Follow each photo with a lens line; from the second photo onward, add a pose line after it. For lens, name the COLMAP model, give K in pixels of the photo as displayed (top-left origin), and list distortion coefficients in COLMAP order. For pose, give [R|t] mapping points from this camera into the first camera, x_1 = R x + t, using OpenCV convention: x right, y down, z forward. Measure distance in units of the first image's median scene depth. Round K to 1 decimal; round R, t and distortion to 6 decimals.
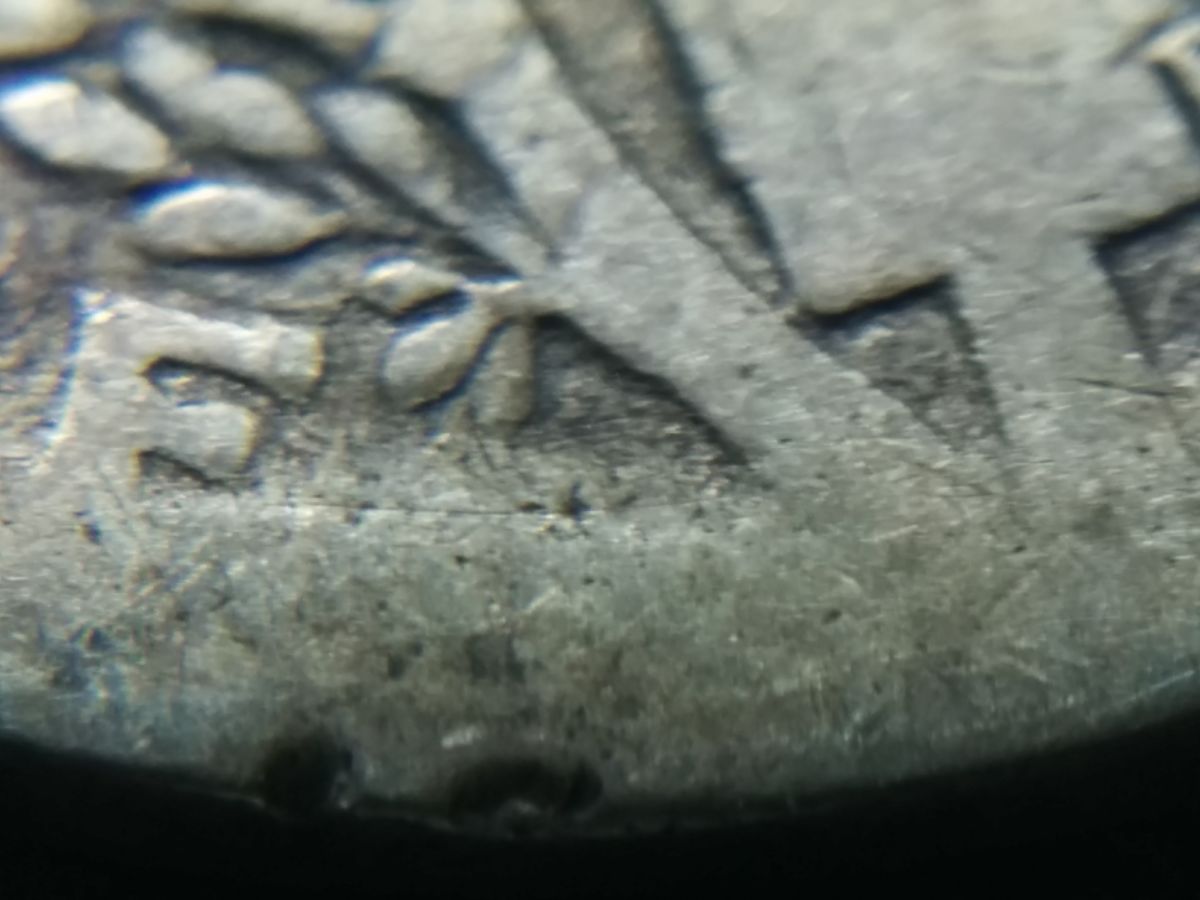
lens RADIAL K [[1030.8, 0, 604.3], [0, 1030.8, 445.0], [0, 0, 1]] dist [-0.026949, -0.010937]
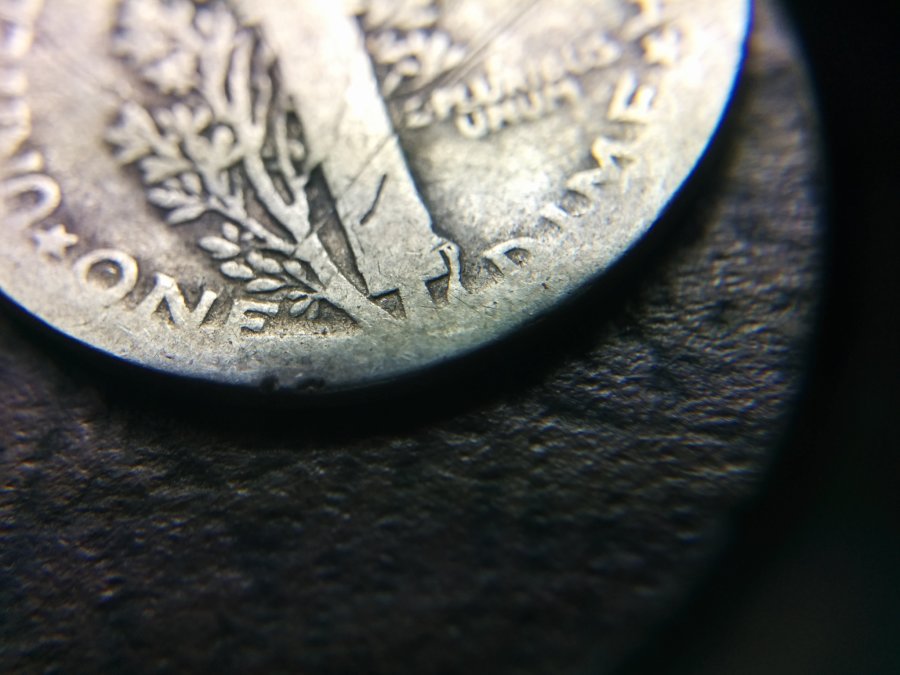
lens RADIAL K [[773.1, 0, 450.8], [0, 773.1, 338.5], [0, 0, 1]] dist [-0.026949, -0.010937]
pose [[0.924578, -0.028321, 0.379939, -0.916416], [-0.106960, 0.937833, 0.330194, -1.260401], [-0.365671, -0.345928, 0.864071, -2.577307]]
